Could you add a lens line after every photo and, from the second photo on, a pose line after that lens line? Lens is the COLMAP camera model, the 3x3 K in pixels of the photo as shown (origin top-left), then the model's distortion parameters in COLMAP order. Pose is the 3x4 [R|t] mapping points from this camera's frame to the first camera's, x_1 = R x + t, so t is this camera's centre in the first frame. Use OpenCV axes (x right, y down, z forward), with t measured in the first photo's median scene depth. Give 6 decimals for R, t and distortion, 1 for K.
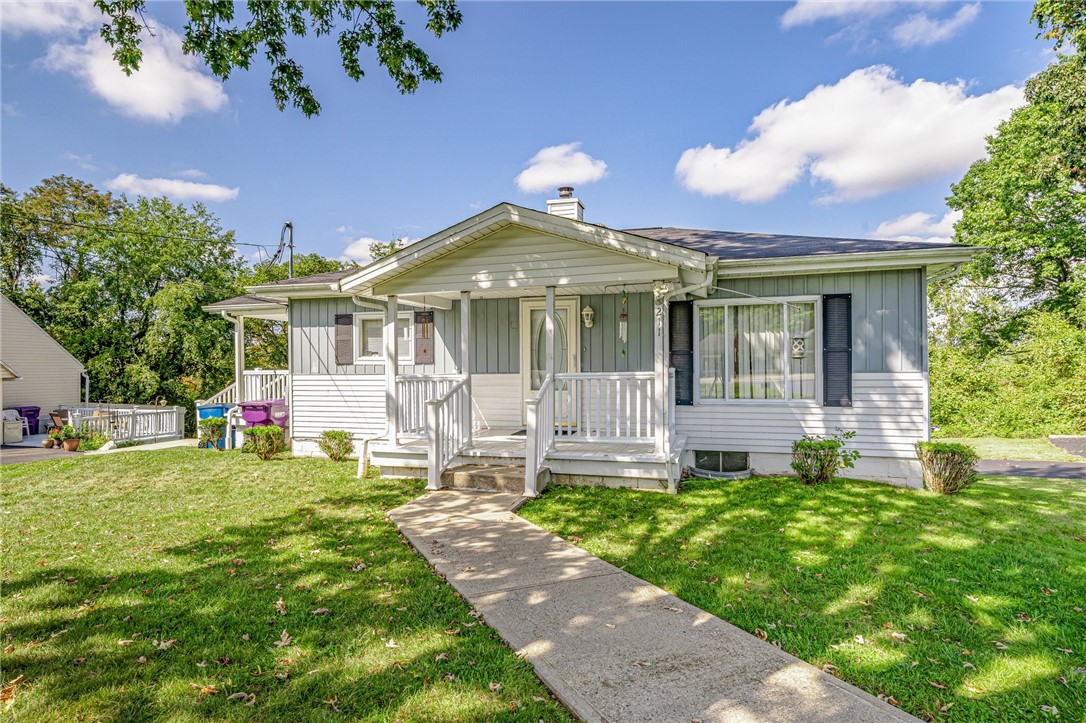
lens RADIAL K [[578.4, 0, 543.1], [0, 578.4, 365.5], [0, 0, 1]] dist [0.001560, -0.000112]
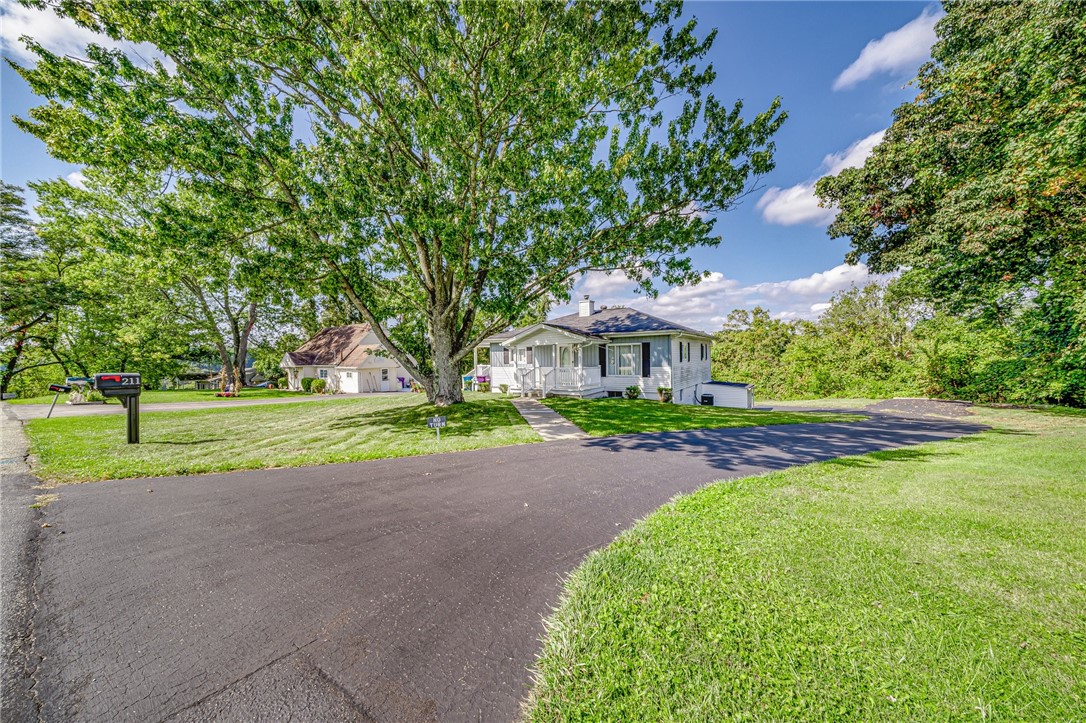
lens RADIAL K [[380.2, 0, 542.9], [0, 380.2, 365.3], [0, 0, 1]] dist [0.000163, 0.000005]
pose [[0.960574, -0.003517, -0.278001, 0.445920], [0.012559, 0.999448, 0.030750, -0.057659], [0.277740, -0.033029, 0.960088, -0.986258]]
